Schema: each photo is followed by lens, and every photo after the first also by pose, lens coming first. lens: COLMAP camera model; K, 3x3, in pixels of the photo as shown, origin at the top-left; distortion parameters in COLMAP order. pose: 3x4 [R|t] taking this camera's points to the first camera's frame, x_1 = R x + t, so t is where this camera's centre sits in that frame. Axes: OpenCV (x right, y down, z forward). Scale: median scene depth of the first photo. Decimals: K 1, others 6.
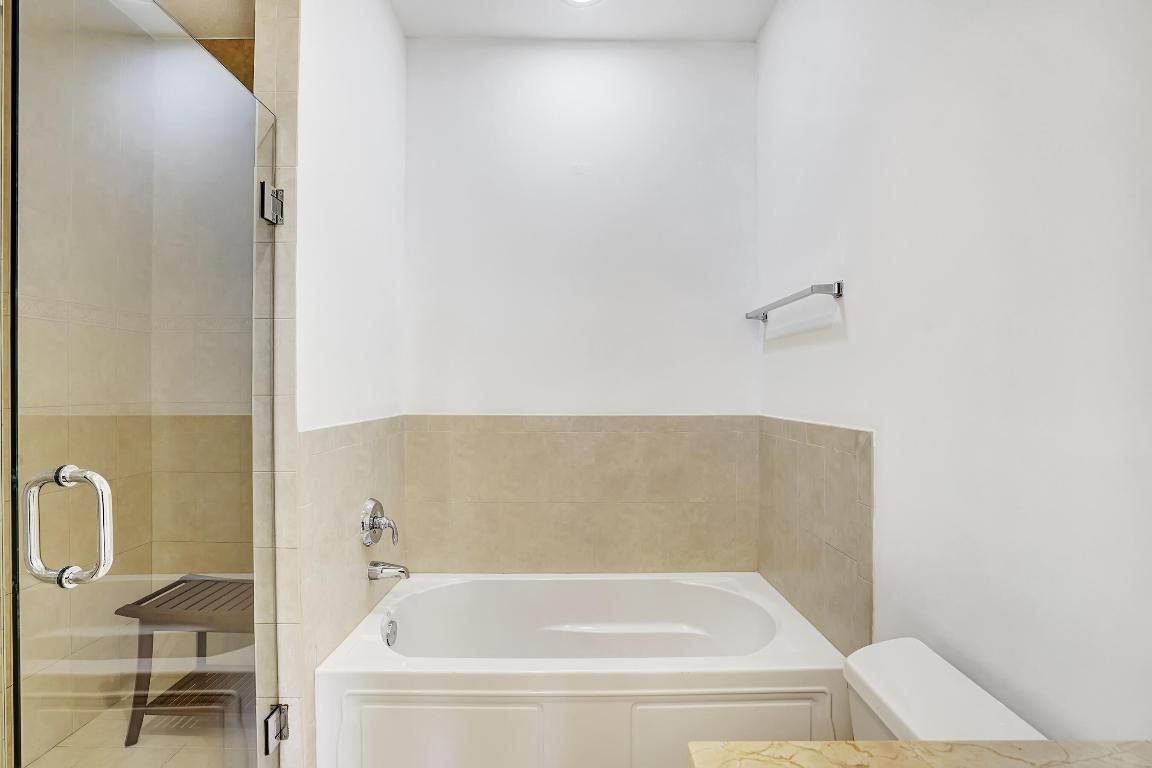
lens RADIAL K [[538.3, 0, 582.4], [0, 538.3, 389.9], [0, 0, 1]] dist [-0.047830, 0.014150]
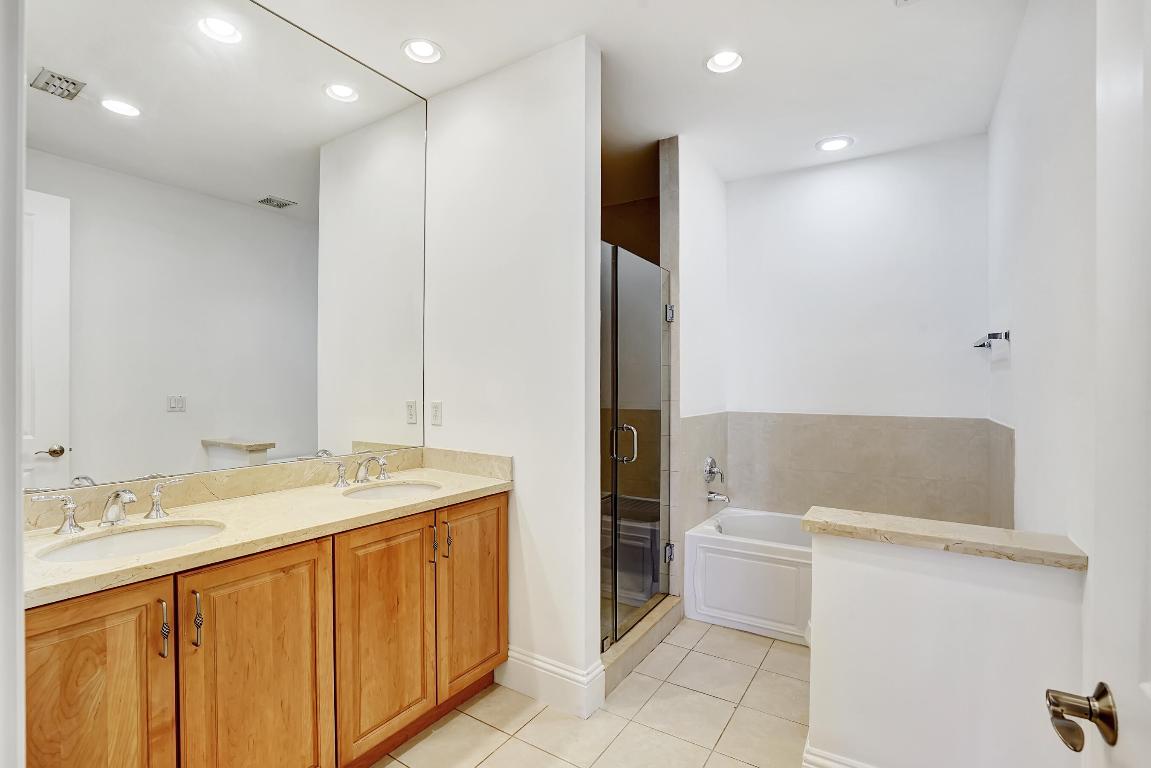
lens RADIAL K [[537.8, 0, 580.6], [0, 537.8, 387.2], [0, 0, 1]] dist [-0.047830, 0.014150]
pose [[0.838430, 0.002947, -0.545002, 0.263706], [-0.003882, 0.999992, -0.000565, -0.035316], [0.544996, 0.002589, 0.838435, -0.883403]]
